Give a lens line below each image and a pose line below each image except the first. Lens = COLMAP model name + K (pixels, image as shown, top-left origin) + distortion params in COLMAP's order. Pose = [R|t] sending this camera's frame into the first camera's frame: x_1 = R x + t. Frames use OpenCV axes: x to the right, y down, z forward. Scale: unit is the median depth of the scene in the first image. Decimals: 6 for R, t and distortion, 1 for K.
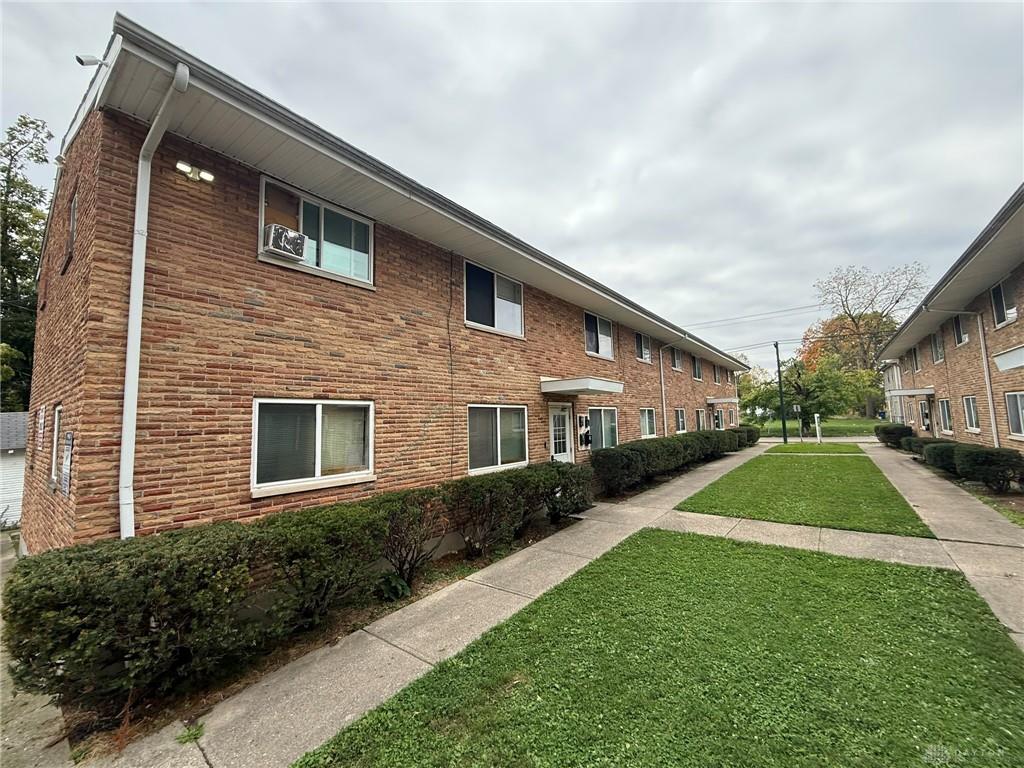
lens RADIAL K [[403.9, 0, 512.0], [0, 403.9, 384.0], [0, 0, 1]] dist [0.000097, -0.000680]
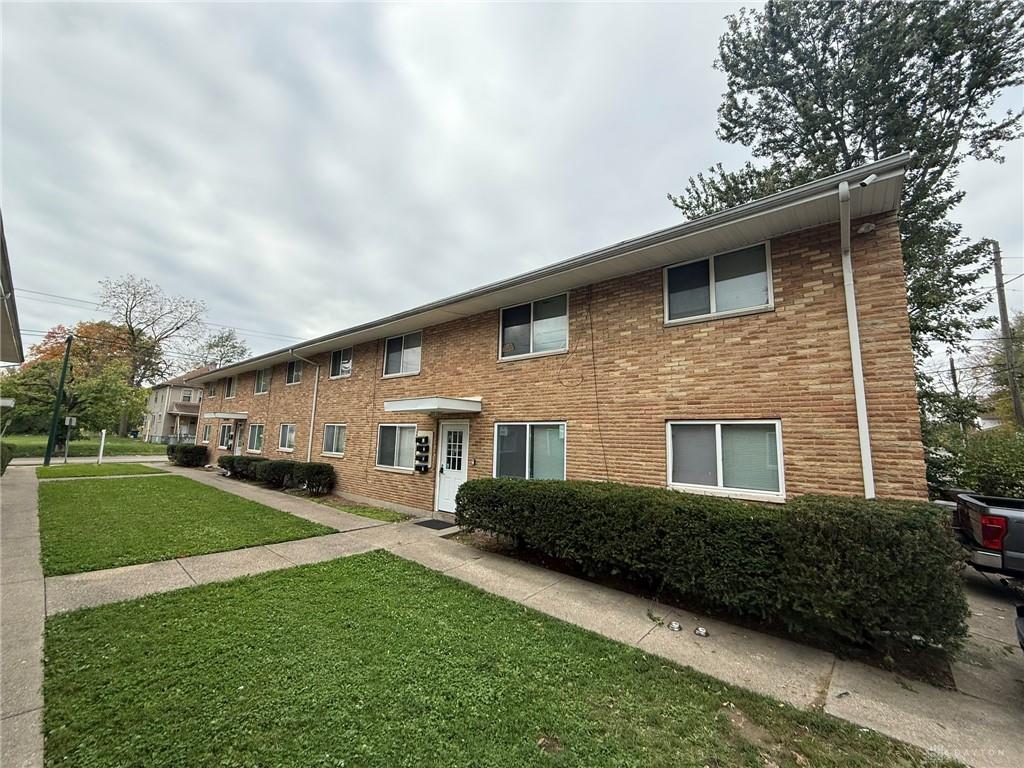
lens RADIAL K [[403.9, 0, 512.0], [0, 403.9, 384.0], [0, 0, 1]] dist [0.000097, -0.000680]
pose [[0.046621, 0.166663, 0.984911, -0.216893], [-0.119381, 0.979846, -0.160155, 0.039492], [-0.991753, -0.110113, 0.065577, 0.300371]]
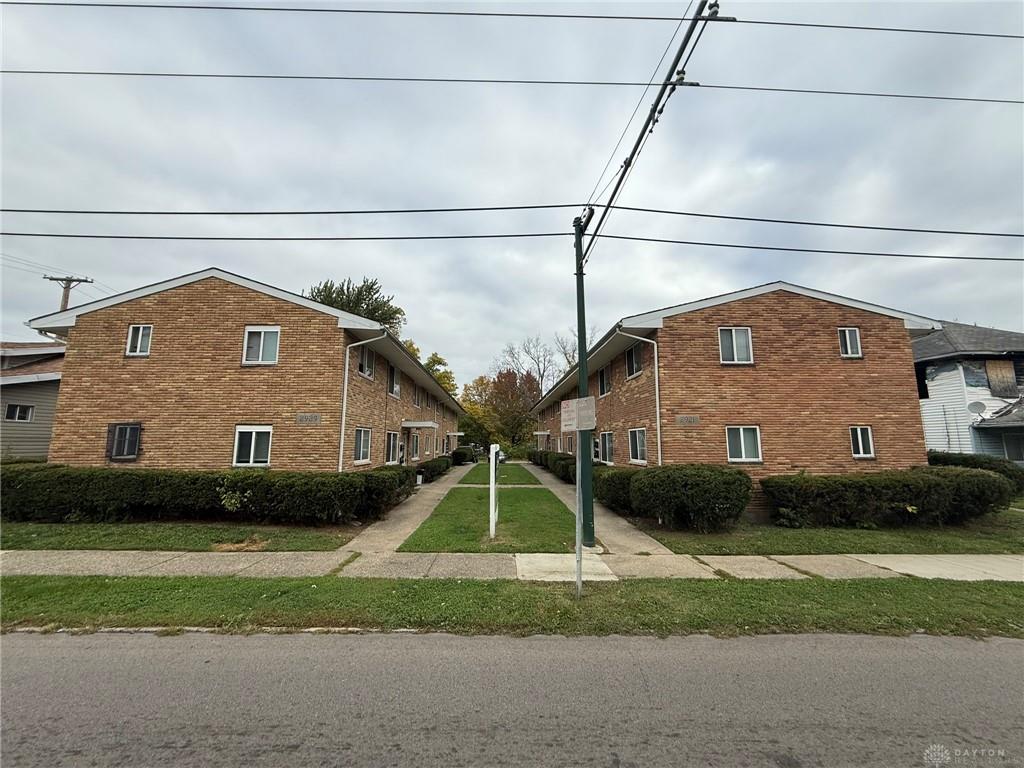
lens RADIAL K [[403.9, 0, 512.0], [0, 403.9, 384.0], [0, 0, 1]] dist [0.000097, -0.000680]
pose [[0.766780, 0.122713, 0.630071, -0.813744], [-0.077745, 0.992085, -0.098606, -0.028112], [-0.637184, 0.026624, 0.770252, -0.889600]]
